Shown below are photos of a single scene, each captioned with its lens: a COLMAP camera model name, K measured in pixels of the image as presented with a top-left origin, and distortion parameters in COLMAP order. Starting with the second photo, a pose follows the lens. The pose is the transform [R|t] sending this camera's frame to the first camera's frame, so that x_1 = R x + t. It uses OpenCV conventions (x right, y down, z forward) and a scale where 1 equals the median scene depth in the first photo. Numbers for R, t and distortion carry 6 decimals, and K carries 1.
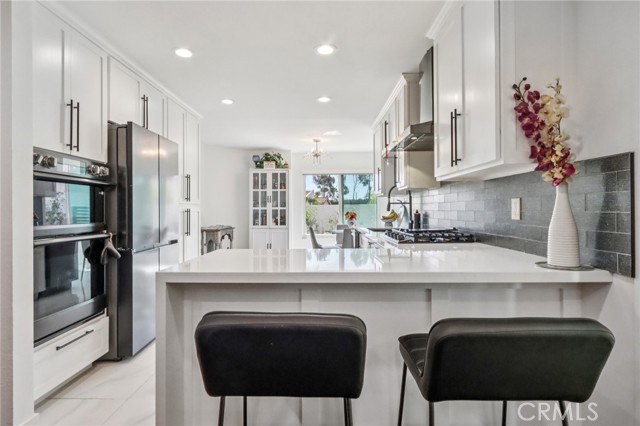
lens RADIAL K [[357.2, 0, 319.6], [0, 357.2, 211.8], [0, 0, 1]] dist [0.000002, -0.000001]
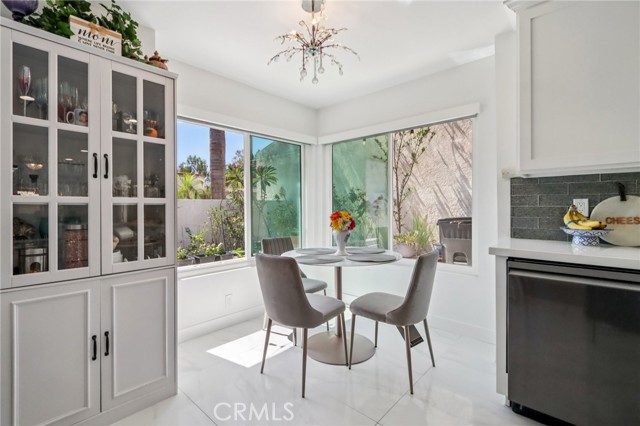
lens RADIAL K [[297.4, 0, 318.1], [0, 297.4, 208.1], [0, 0, 1]] dist [-0.001422, -0.001094]
pose [[0.862257, -0.004851, 0.506448, -0.112320], [0.003675, 0.999988, 0.003321, -0.004118], [-0.506458, -0.001002, 0.862264, 0.723817]]
